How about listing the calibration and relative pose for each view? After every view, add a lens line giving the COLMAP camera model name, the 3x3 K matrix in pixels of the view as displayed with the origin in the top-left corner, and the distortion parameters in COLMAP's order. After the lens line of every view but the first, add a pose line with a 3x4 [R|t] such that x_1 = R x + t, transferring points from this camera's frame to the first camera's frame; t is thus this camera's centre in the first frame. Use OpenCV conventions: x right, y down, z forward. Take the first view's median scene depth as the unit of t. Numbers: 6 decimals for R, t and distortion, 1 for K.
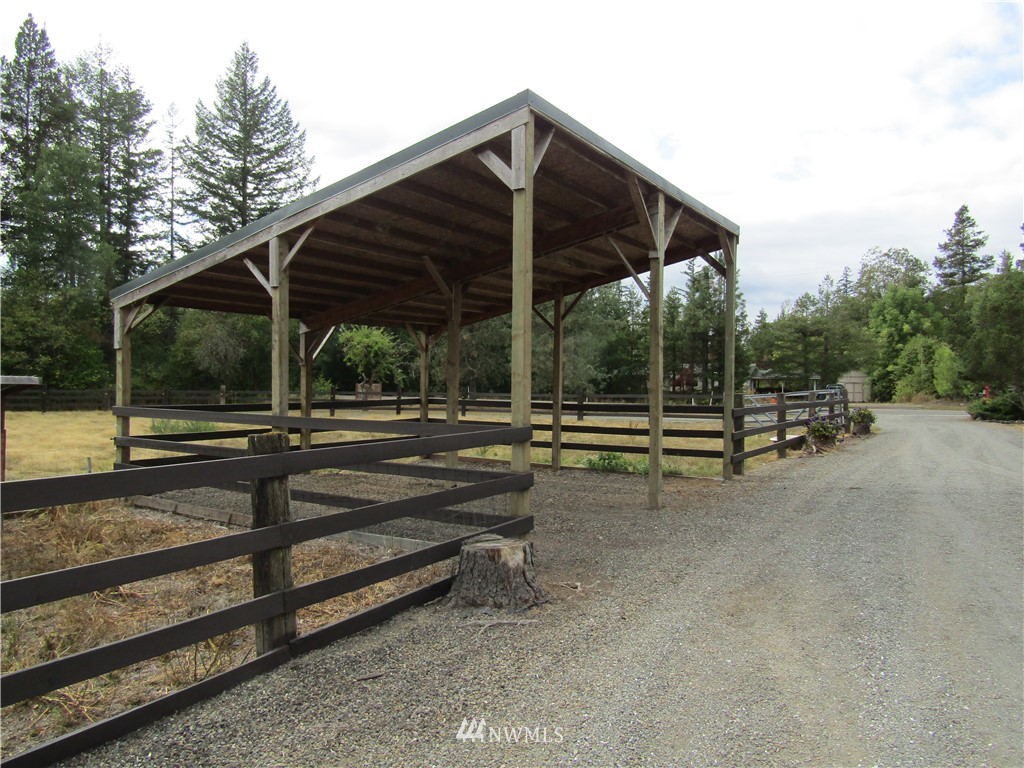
lens RADIAL K [[734.5, 0, 512.0], [0, 734.5, 384.0], [0, 0, 1]] dist [-0.001264, -0.004800]
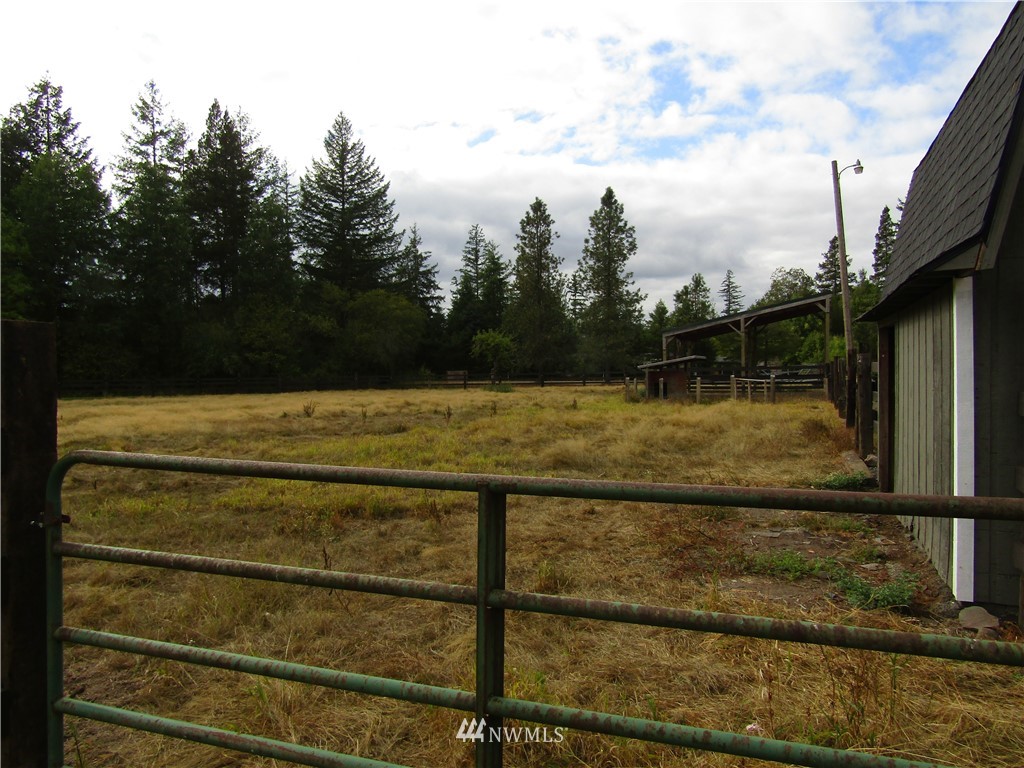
lens RADIAL K [[734.5, 0, 512.0], [0, 734.5, 384.0], [0, 0, 1]] dist [-0.001264, -0.004800]
pose [[0.984801, -0.022454, 0.172229, -0.296388], [0.020427, 0.999700, 0.013537, 0.007295], [-0.172481, -0.009813, 0.984964, -0.341285]]
